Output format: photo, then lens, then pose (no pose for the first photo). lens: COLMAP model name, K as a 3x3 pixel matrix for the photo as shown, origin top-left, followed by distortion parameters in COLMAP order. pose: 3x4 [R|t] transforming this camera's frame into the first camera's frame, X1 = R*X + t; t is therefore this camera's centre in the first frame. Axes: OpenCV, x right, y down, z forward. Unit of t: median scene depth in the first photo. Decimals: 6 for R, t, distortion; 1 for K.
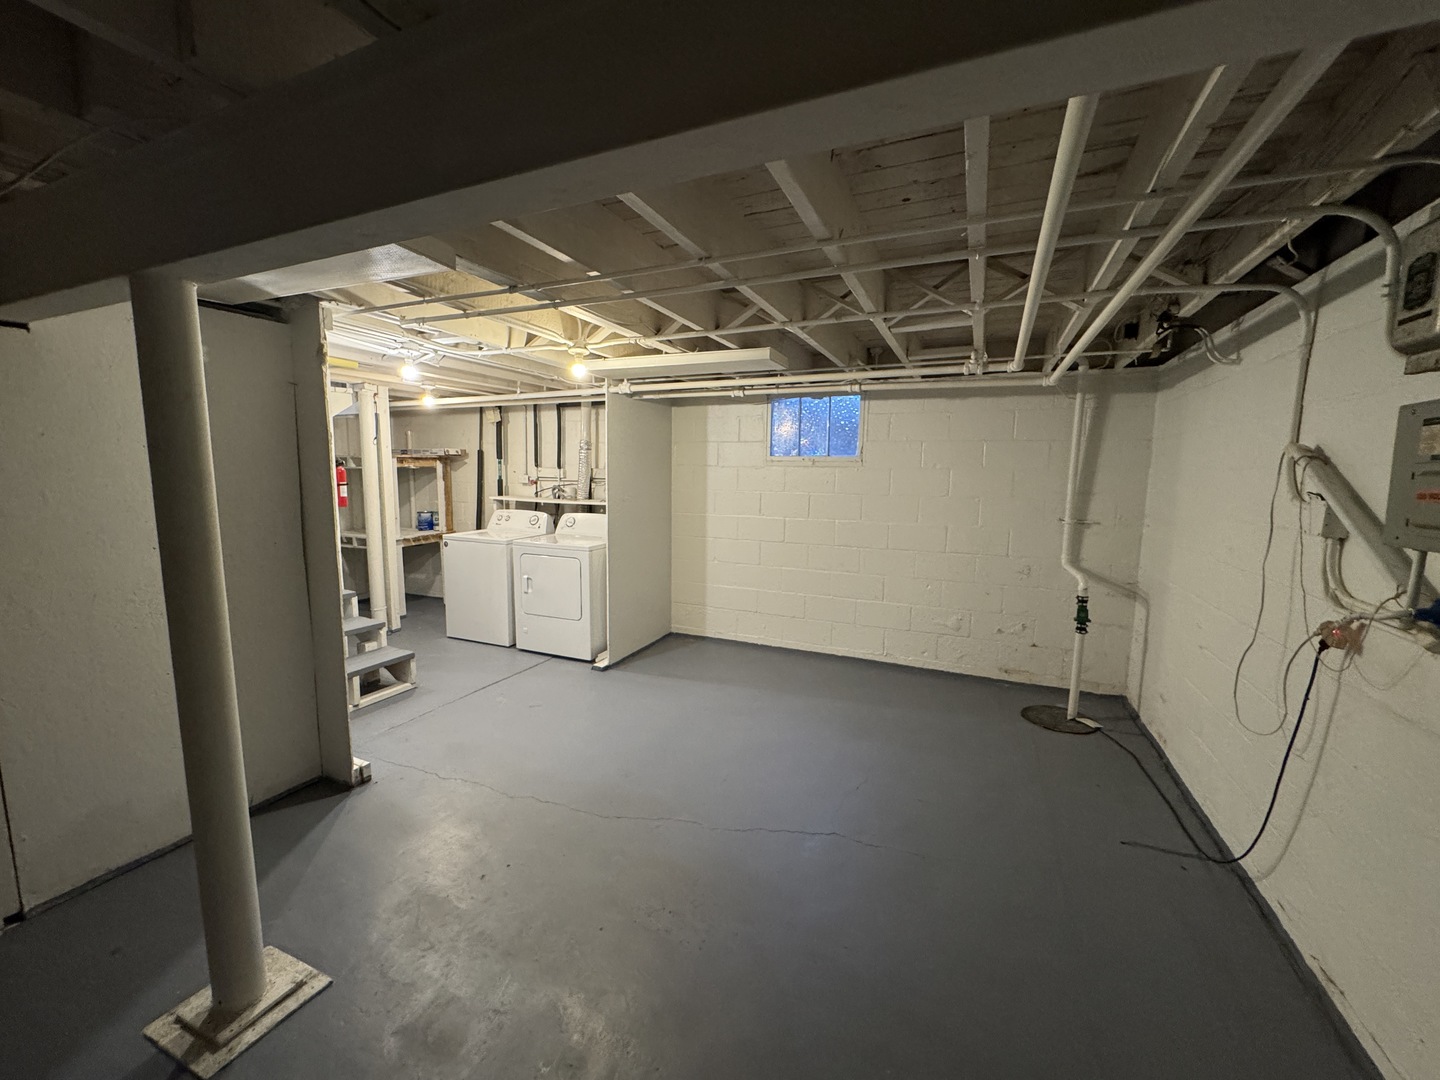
lens RADIAL K [[577.3, 0, 718.7], [0, 577.3, 541.2], [0, 0, 1]] dist [-0.002285, -0.000157]
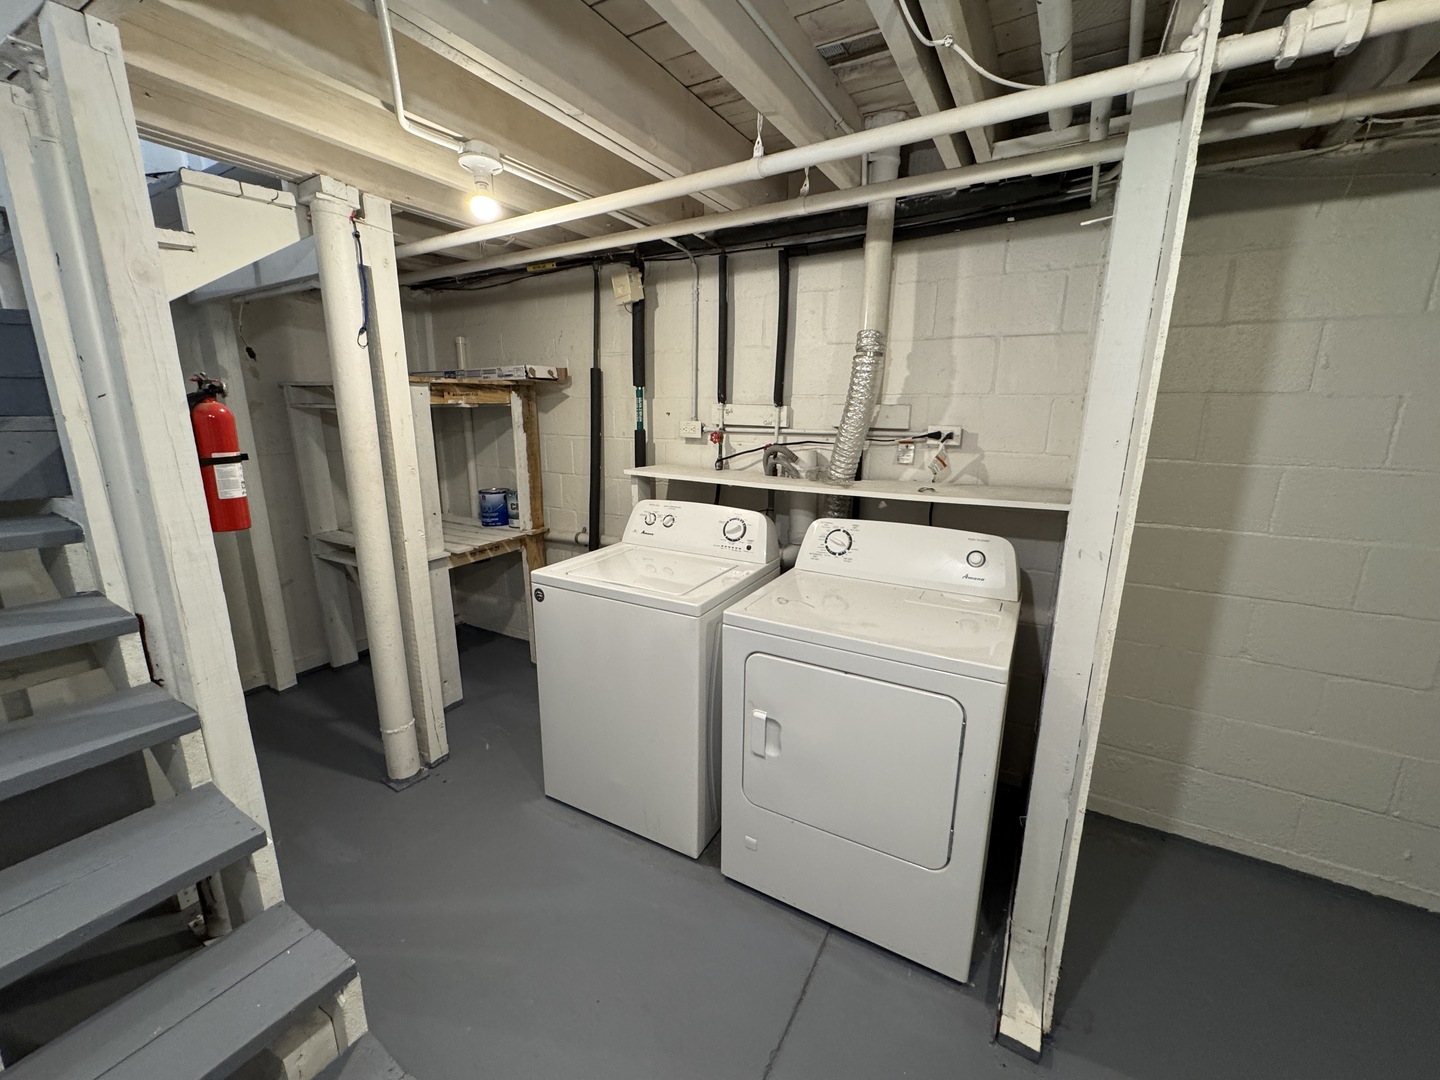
lens RADIAL K [[577.3, 0, 718.7], [0, 577.3, 541.2], [0, 0, 1]] dist [-0.002285, -0.000157]
pose [[0.993662, 0.019474, -0.110707, -0.268851], [-0.008227, 0.994837, 0.101153, -0.066982], [0.112105, -0.099601, 0.988692, 0.546745]]
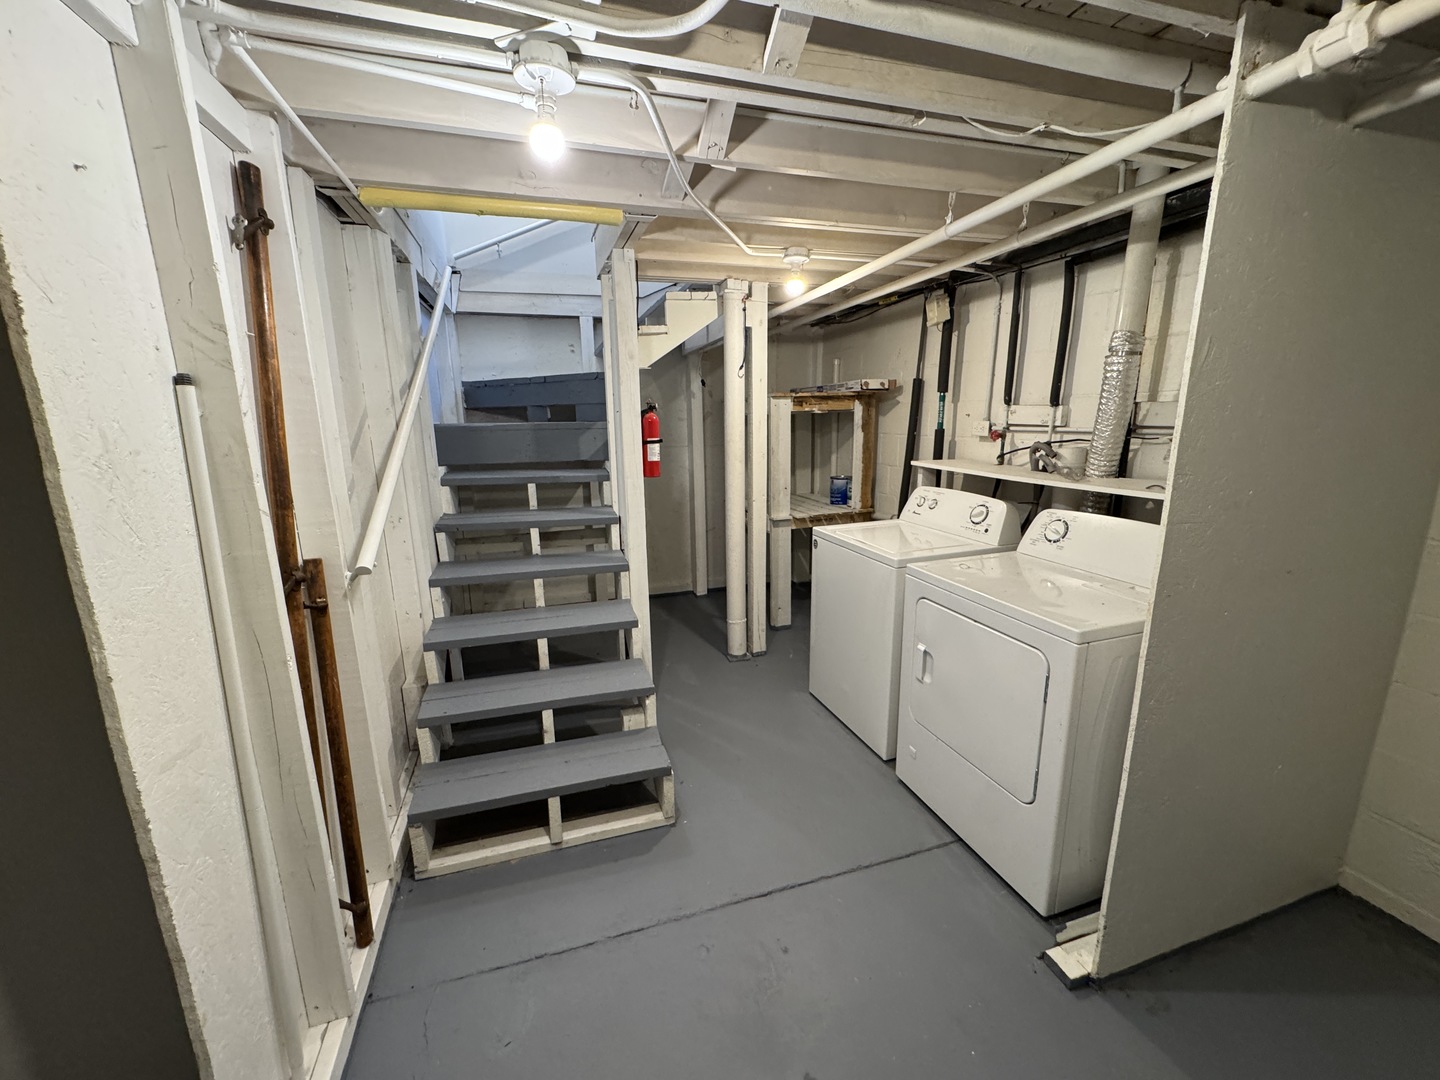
lens RADIAL K [[577.3, 0, 718.7], [0, 577.3, 541.2], [0, 0, 1]] dist [-0.002285, -0.000157]
pose [[0.658952, 0.138224, -0.739375, -0.094945], [-0.069297, 0.989946, 0.123309, -0.055852], [0.748986, -0.030018, 0.661906, 0.482300]]
